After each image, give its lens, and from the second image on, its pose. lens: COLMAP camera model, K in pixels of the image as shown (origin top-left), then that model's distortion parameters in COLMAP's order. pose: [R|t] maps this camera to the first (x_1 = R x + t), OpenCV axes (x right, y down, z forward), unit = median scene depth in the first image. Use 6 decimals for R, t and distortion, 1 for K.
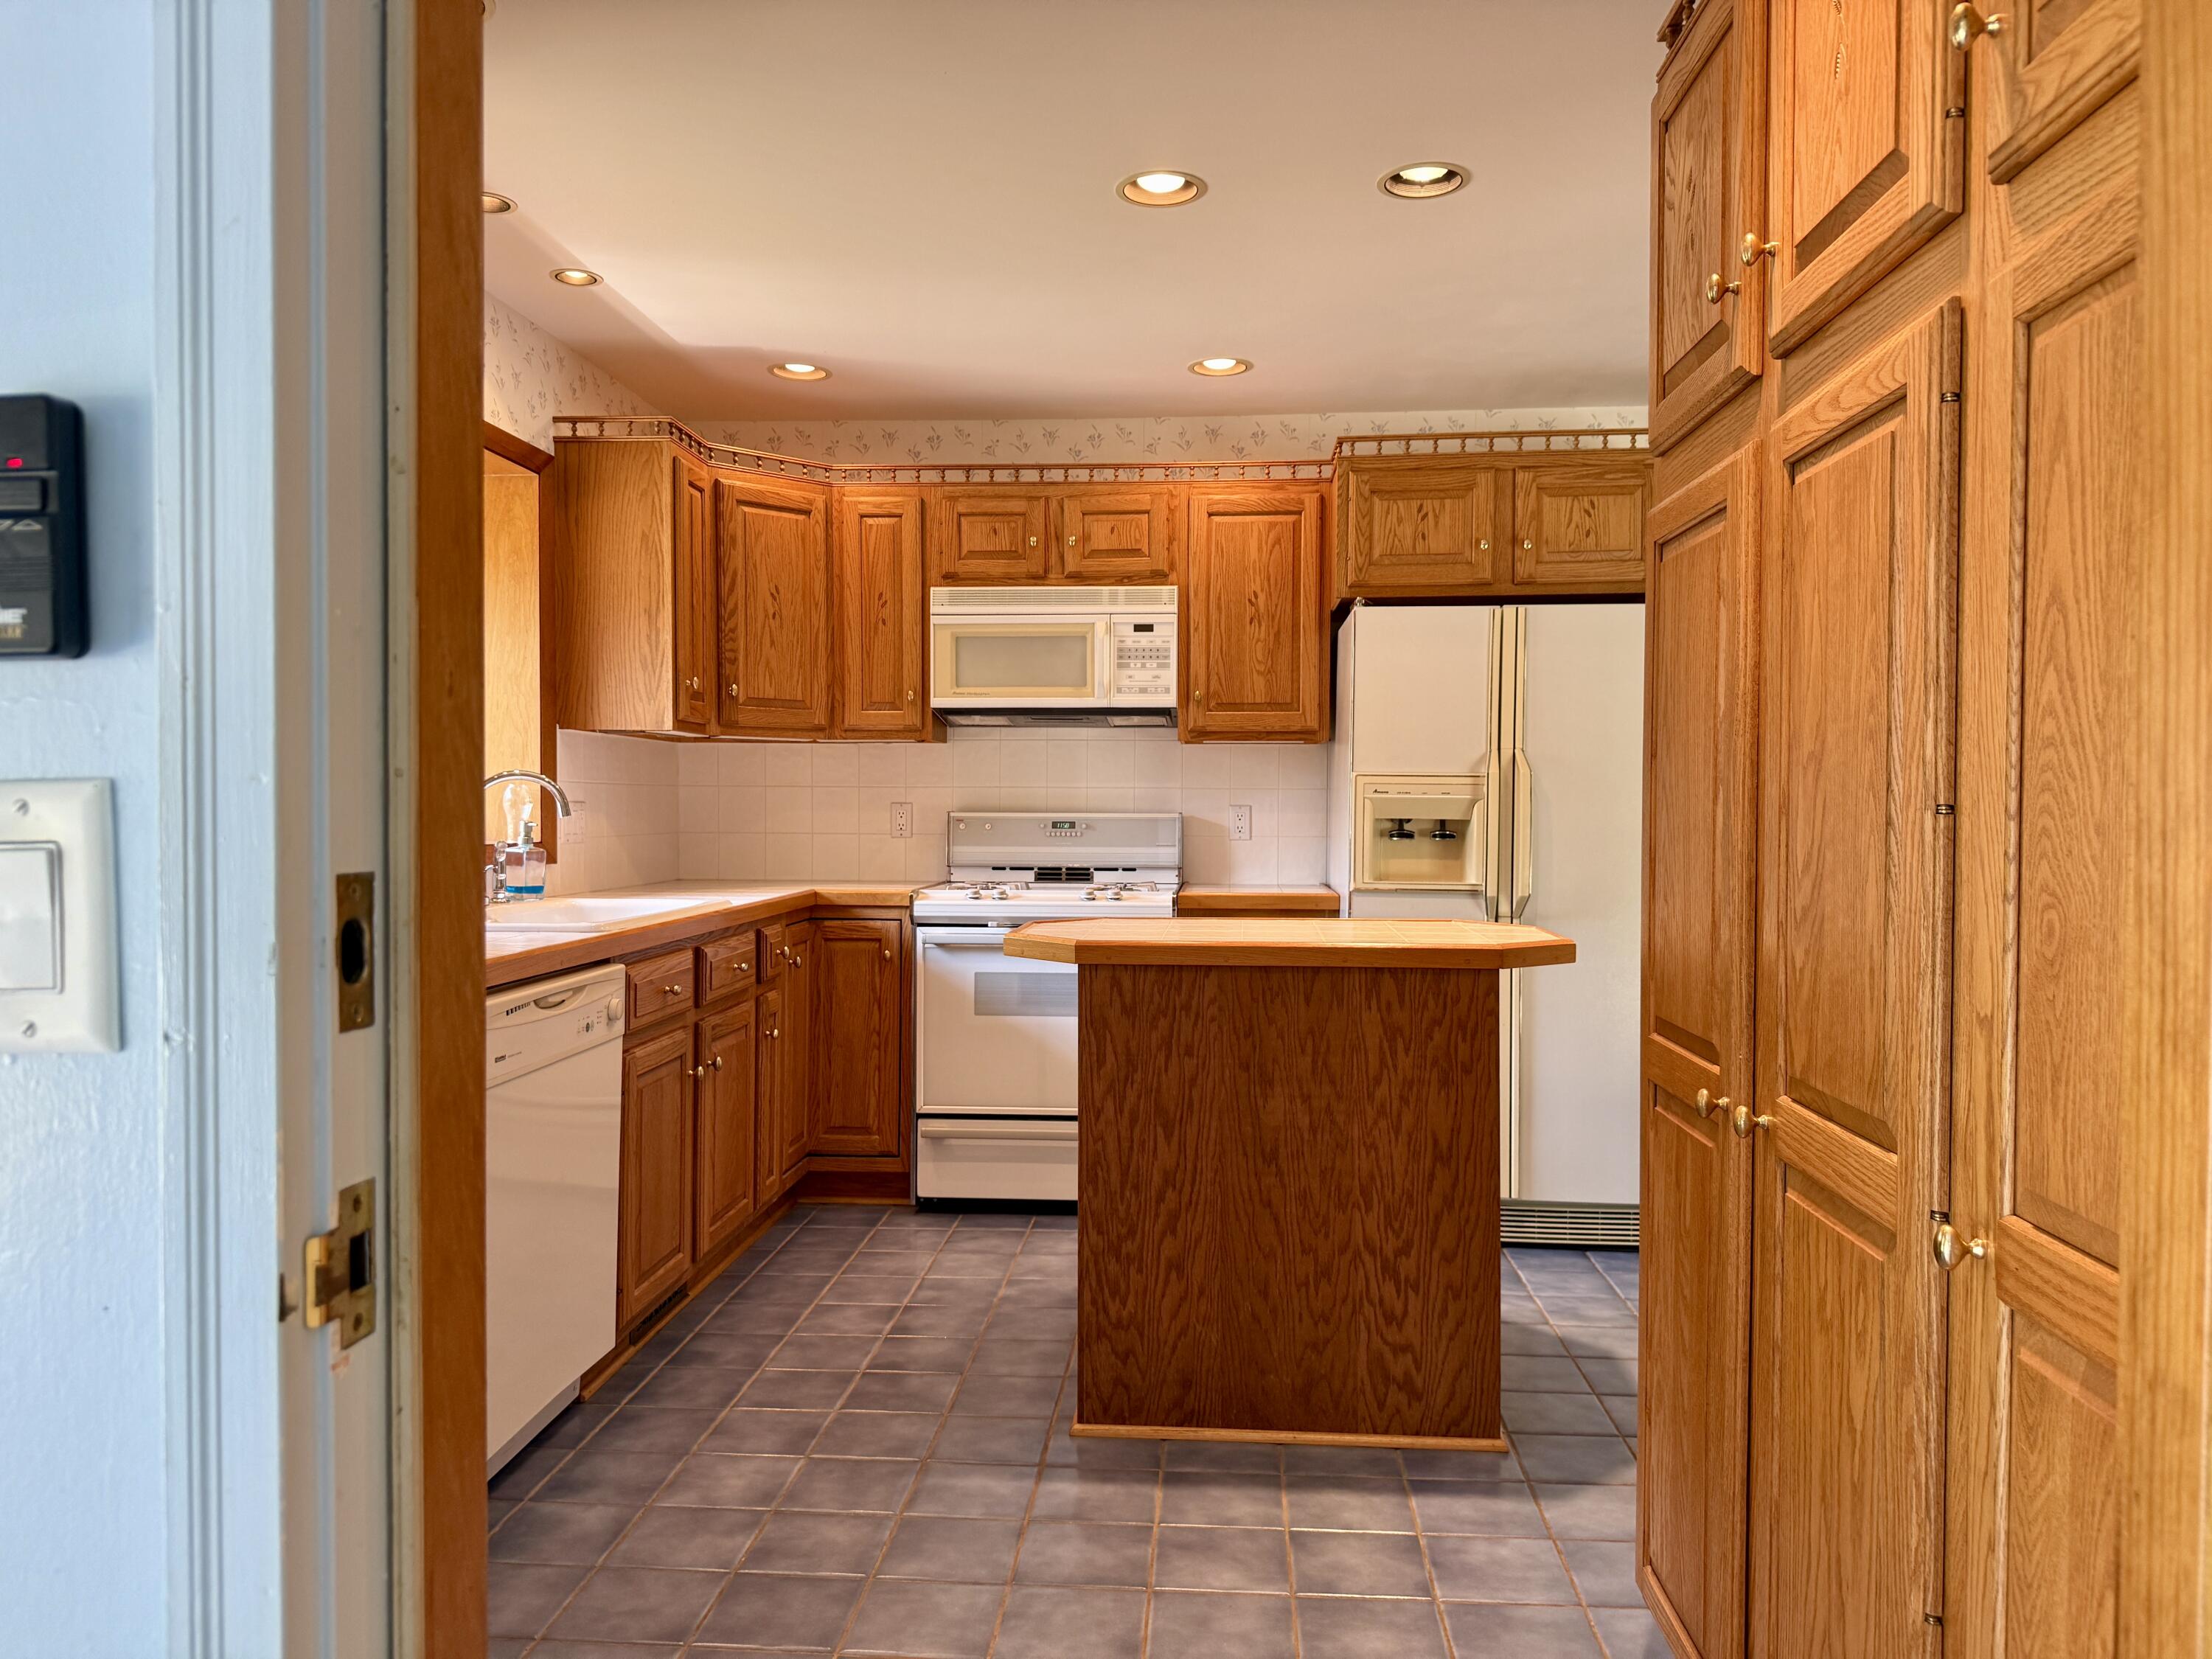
lens RADIAL K [[1545.1, 0, 1106.0], [0, 1545.1, 829.5], [0, 0, 1]] dist [0.197393, -0.445398]
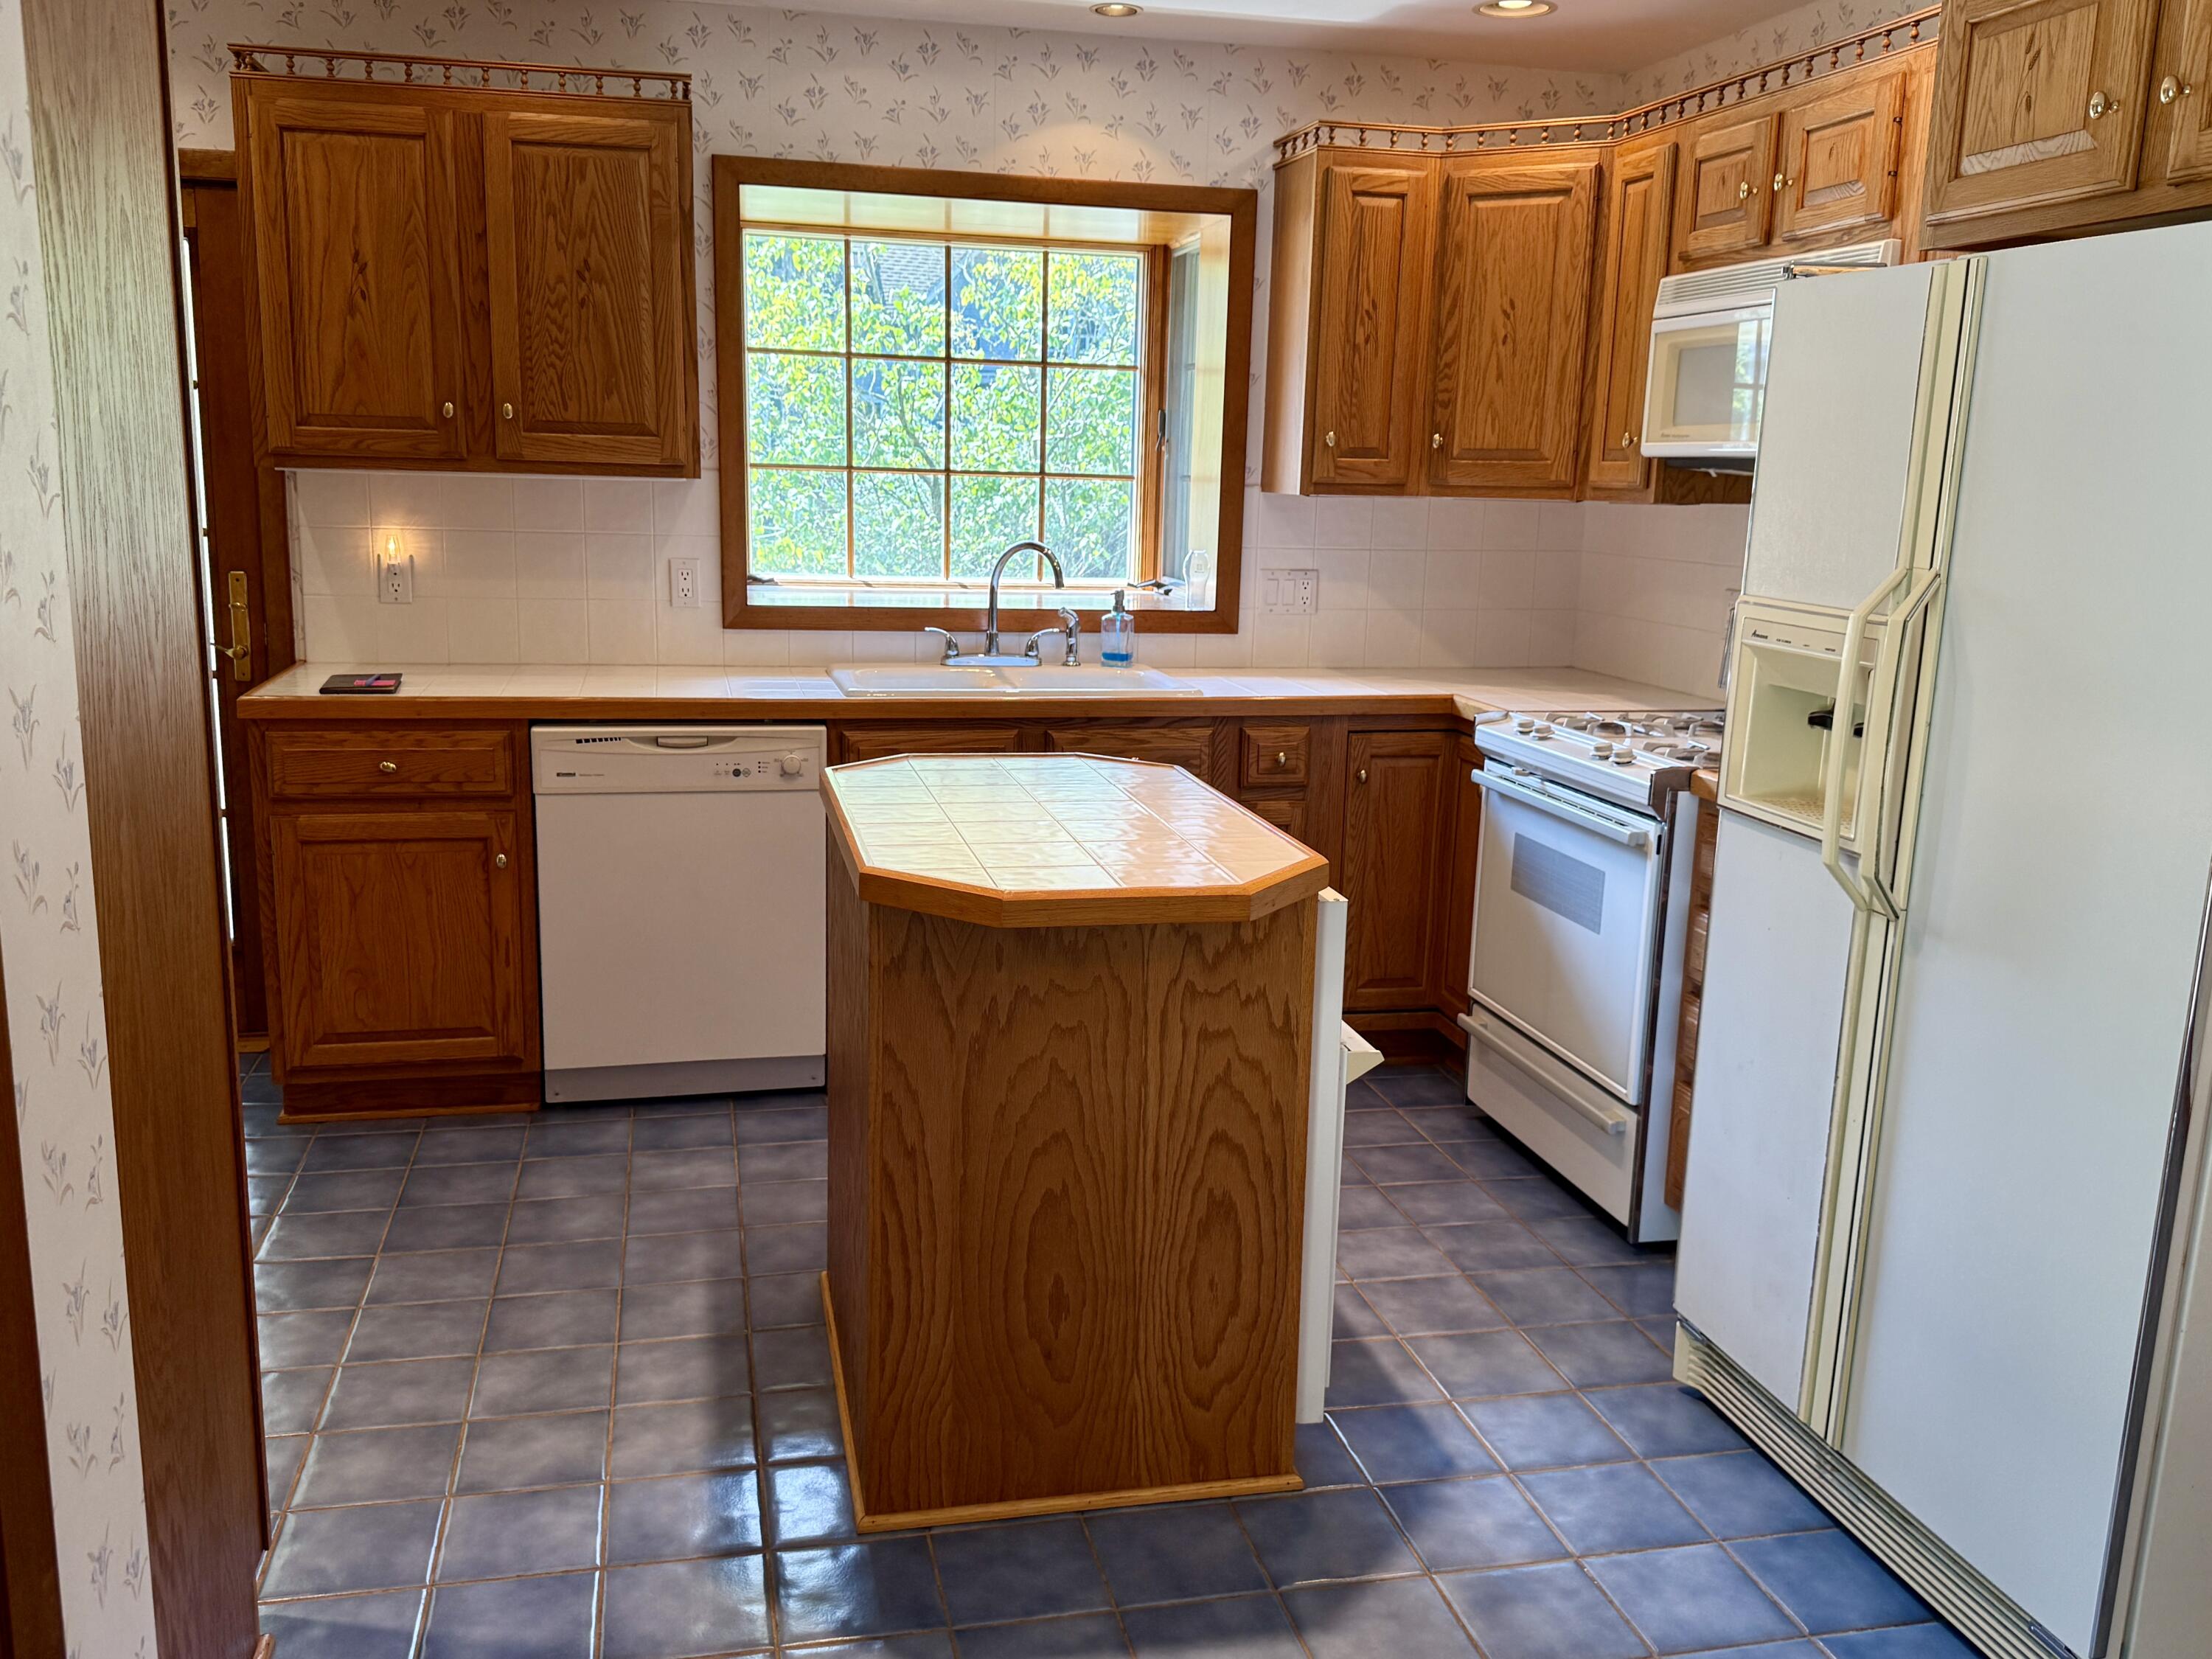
lens RADIAL K [[1825.9, 0, 1110.8], [0, 1825.9, 850.0], [0, 0, 1]] dist [0.092597, -0.211628]
pose [[0.294980, 0.199369, -0.934473, 0.685061], [-0.040560, 0.979721, 0.196219, -0.063576], [0.954642, -0.019978, 0.297084, 0.569407]]
